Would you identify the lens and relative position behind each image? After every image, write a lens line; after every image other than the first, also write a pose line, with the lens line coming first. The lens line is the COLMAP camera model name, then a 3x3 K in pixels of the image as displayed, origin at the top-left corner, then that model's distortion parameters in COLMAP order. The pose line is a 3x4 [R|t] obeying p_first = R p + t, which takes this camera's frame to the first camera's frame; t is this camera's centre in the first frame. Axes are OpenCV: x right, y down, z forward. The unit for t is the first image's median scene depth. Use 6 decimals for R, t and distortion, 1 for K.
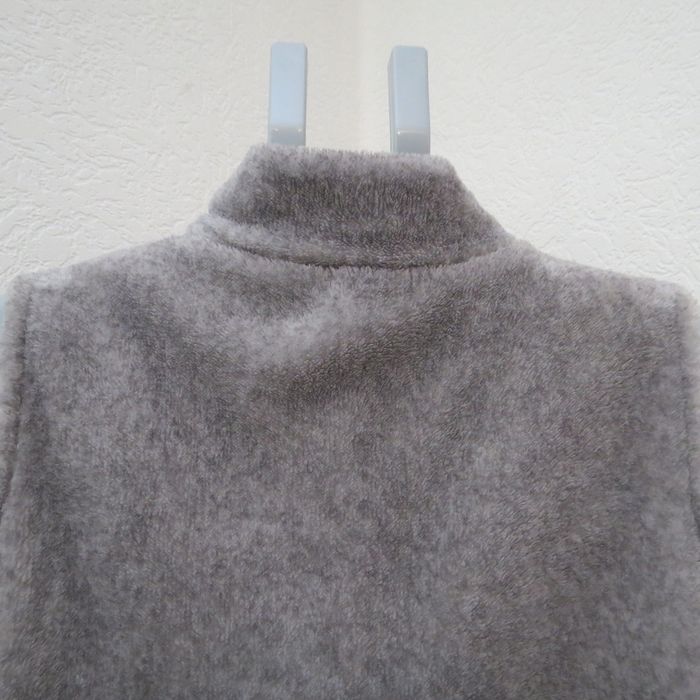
lens RADIAL K [[671.6, 0, 351.1], [0, 671.6, 351.6], [0, 0, 1]] dist [-0.024592, 0.000000]
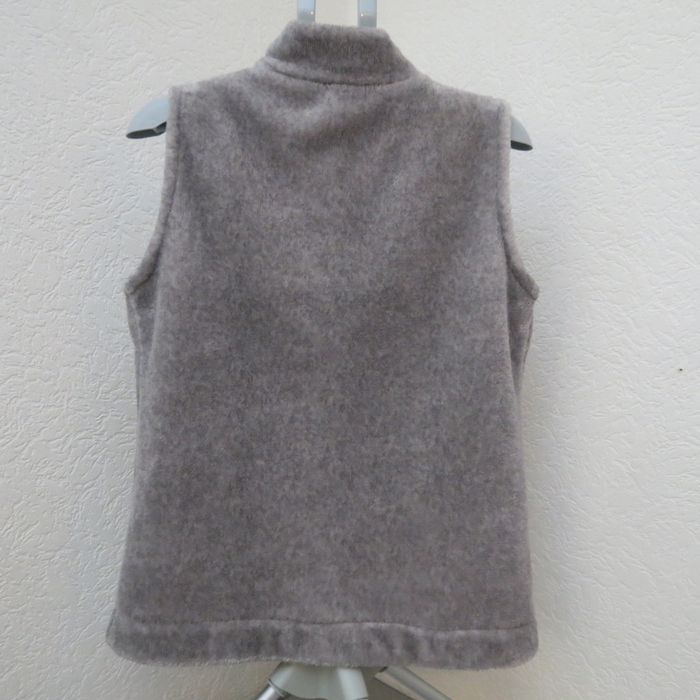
lens RADIAL K [[671.6, 0, 350.5], [0, 671.6, 344.5], [0, 0, 1]] dist [-0.024592, 0.000000]
pose [[0.999796, 0.017705, 0.009703, 0.036571], [-0.019121, 0.984635, 0.173573, 0.303932], [-0.006481, -0.173723, 0.984773, -1.166621]]
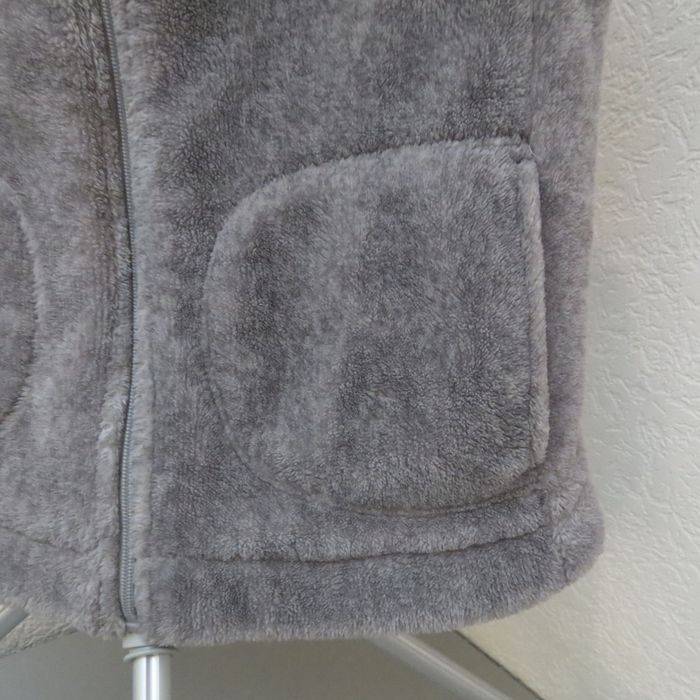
lens RADIAL K [[671.6, 0, 350.6], [0, 671.6, 352.3], [0, 0, 1]] dist [-0.024592, 0.000000]
pose [[0.989055, 0.060472, -0.134586, 0.439337], [-0.007473, 0.931513, 0.363632, 1.019654], [0.147358, -0.358646, 0.921769, -0.036875]]
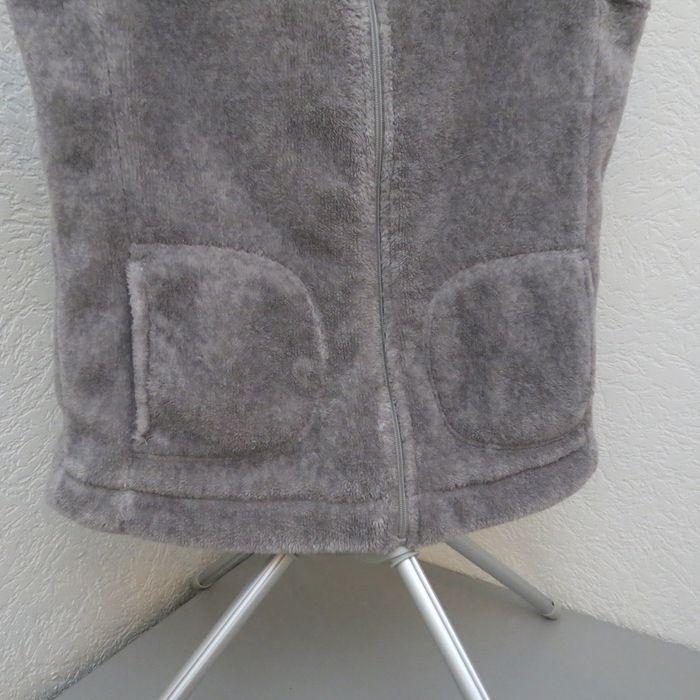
lens RADIAL K [[671.6, 0, 351.2], [0, 671.6, 350.8], [0, 0, 1]] dist [-0.024592, 0.000000]
pose [[0.960377, -0.040052, 0.275811, -0.465216], [-0.056474, 0.941125, 0.333309, 0.798514], [-0.272922, -0.335678, 0.901573, -0.565454]]
